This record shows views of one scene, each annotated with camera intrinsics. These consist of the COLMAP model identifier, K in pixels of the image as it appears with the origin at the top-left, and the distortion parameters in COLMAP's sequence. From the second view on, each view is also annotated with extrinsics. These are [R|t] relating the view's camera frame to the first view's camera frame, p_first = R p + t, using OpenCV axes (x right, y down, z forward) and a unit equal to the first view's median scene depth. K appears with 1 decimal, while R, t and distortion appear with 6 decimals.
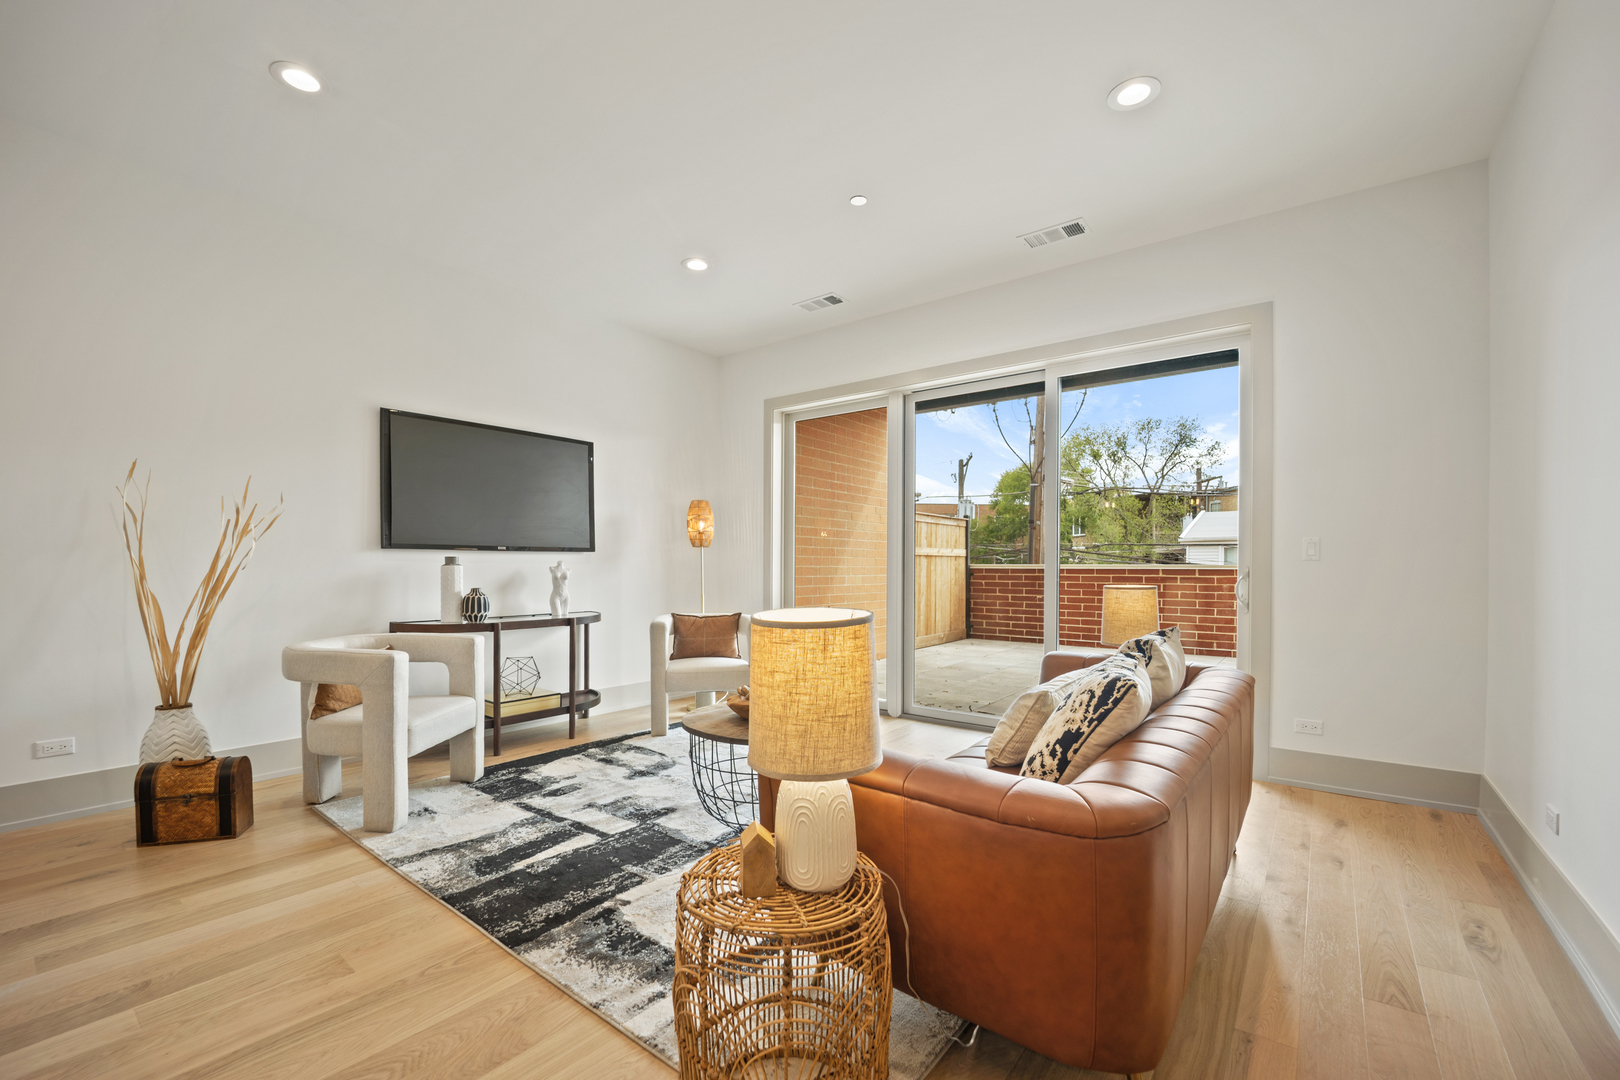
lens RADIAL K [[665.7, 0, 807.5], [0, 665.7, 551.2], [0, 0, 1]] dist [-0.018938, -0.000832]
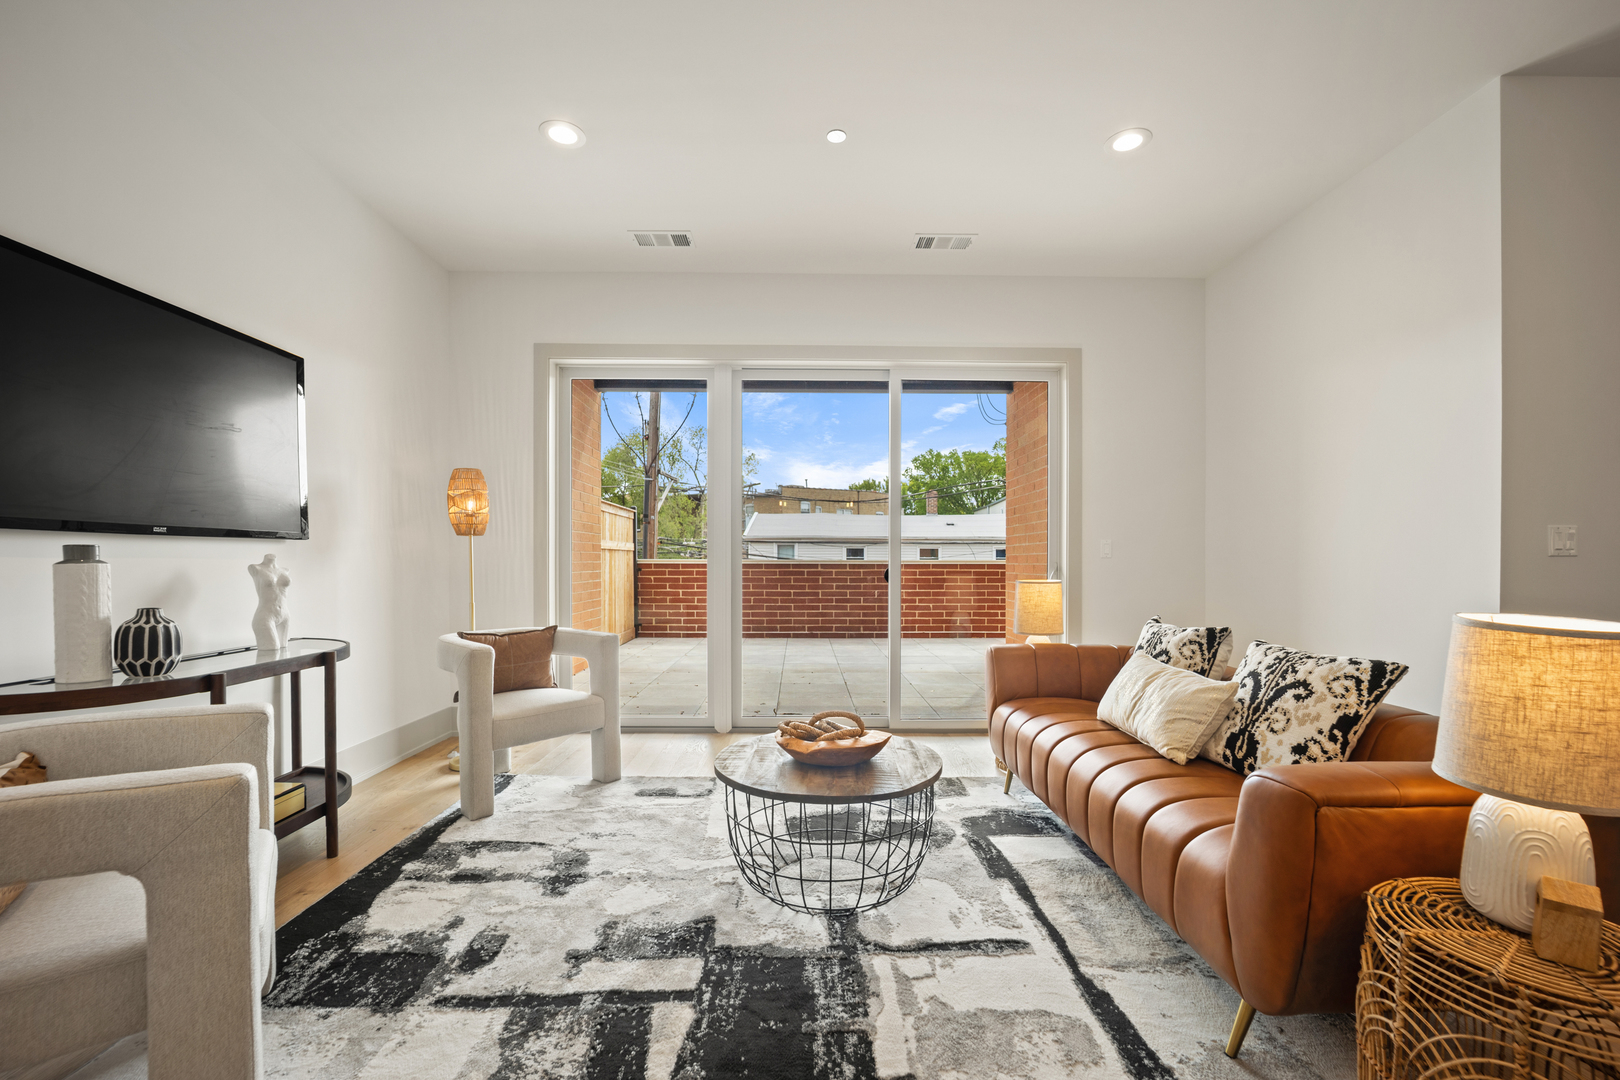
lens RADIAL K [[665.7, 0, 811.7], [0, 665.7, 549.2], [0, 0, 1]] dist [-0.018938, -0.000832]
pose [[0.782551, 0.009658, 0.622512, -0.417462], [-0.013191, 0.999912, 0.001069, 0.003711], [-0.622447, -0.009048, 0.782610, 0.304435]]
